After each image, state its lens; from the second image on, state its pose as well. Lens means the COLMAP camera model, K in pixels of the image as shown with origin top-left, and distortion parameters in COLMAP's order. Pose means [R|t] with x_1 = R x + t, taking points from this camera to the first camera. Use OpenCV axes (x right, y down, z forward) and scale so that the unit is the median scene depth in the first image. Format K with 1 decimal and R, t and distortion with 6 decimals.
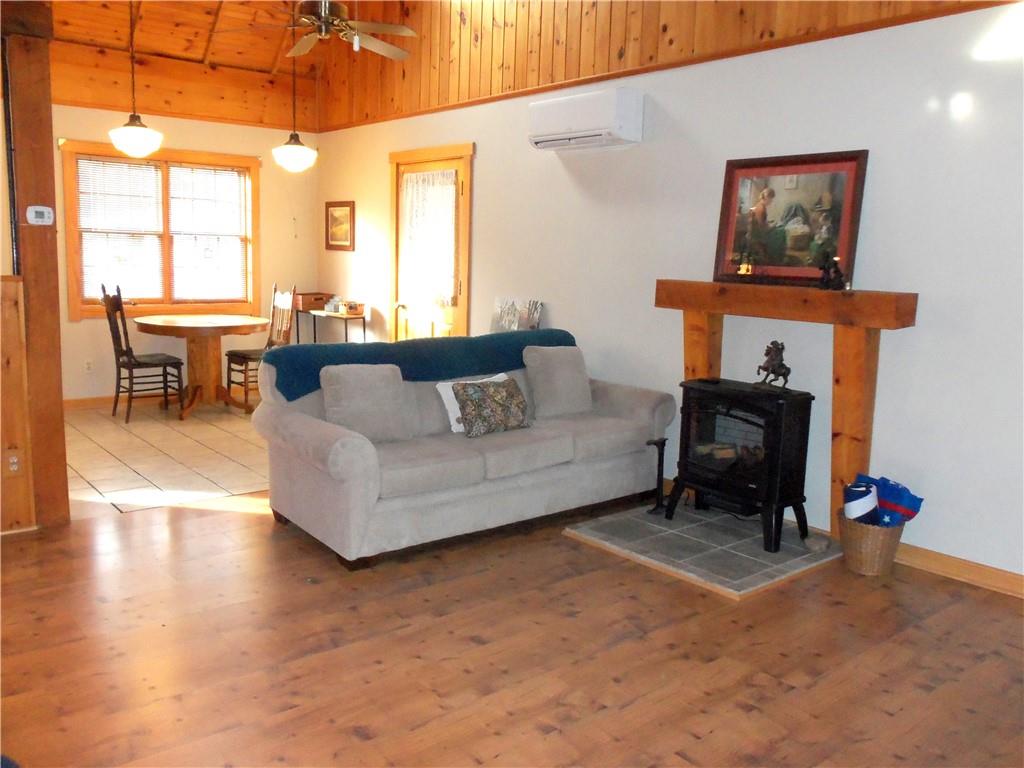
lens RADIAL K [[873.5, 0, 530.4], [0, 873.5, 380.6], [0, 0, 1]] dist [-0.005875, -0.007639]
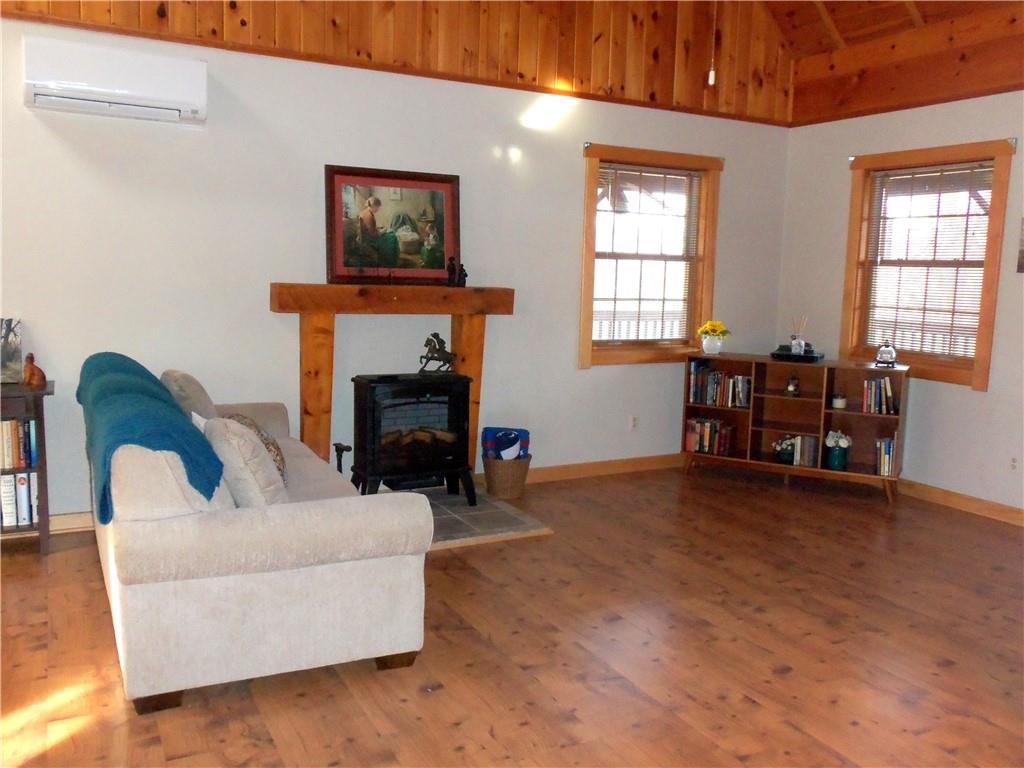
lens RADIAL K [[873.5, 0, 530.4], [0, 873.5, 380.6], [0, 0, 1]] dist [-0.005875, -0.007639]
pose [[0.184060, -0.146037, 0.972006, -0.821783], [0.119287, 0.984910, 0.125387, -0.111213], [-0.975650, 0.092869, 0.198703, 0.634731]]
